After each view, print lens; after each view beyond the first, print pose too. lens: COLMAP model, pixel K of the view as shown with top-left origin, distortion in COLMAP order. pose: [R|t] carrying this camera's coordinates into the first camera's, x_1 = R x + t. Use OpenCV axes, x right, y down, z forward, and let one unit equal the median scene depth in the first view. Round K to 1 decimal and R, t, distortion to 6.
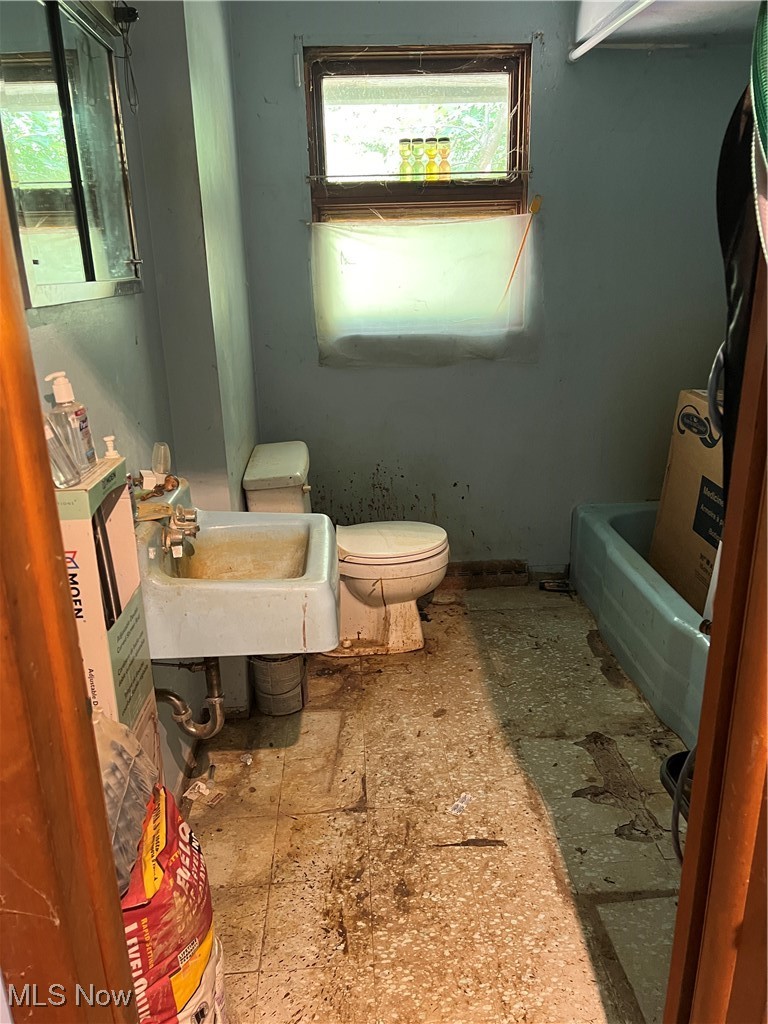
lens RADIAL K [[763.0, 0, 384.3], [0, 763.0, 508.6], [0, 0, 1]] dist [0.078852, -0.083169]
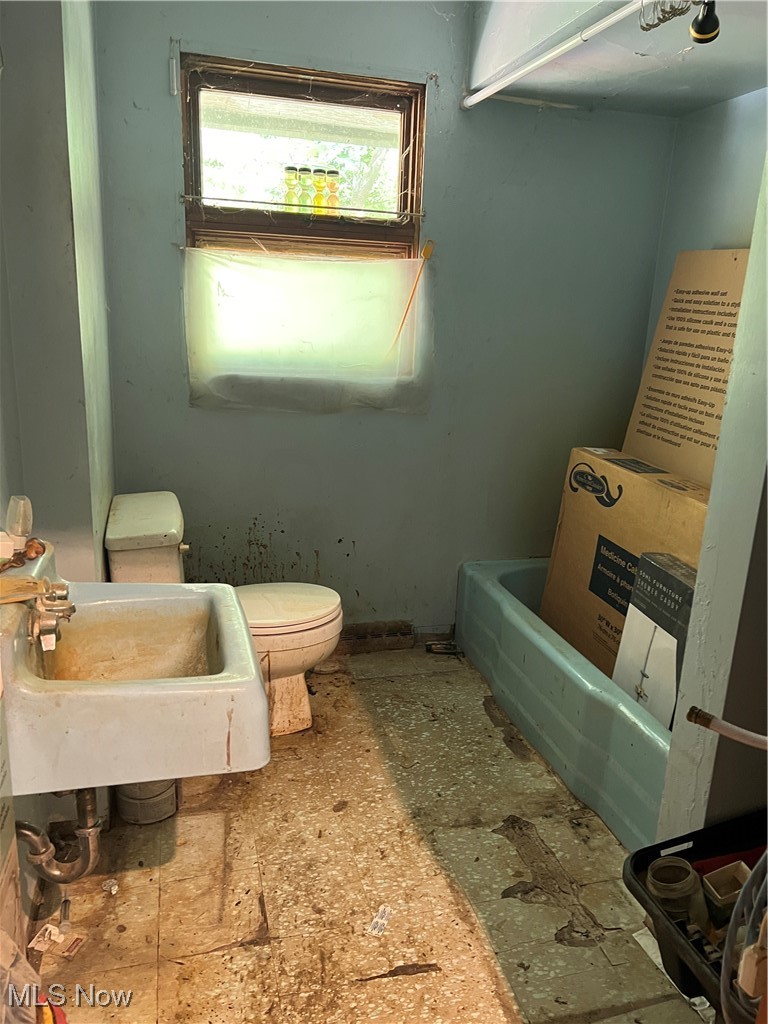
lens RADIAL K [[763.0, 0, 387.8], [0, 763.0, 517.5], [0, 0, 1]] dist [0.078852, -0.083169]
pose [[0.974491, 0.008614, 0.224263, -0.069919], [0.002589, 0.998765, -0.049612, -0.016934], [-0.224413, 0.048927, 0.973265, 0.107756]]
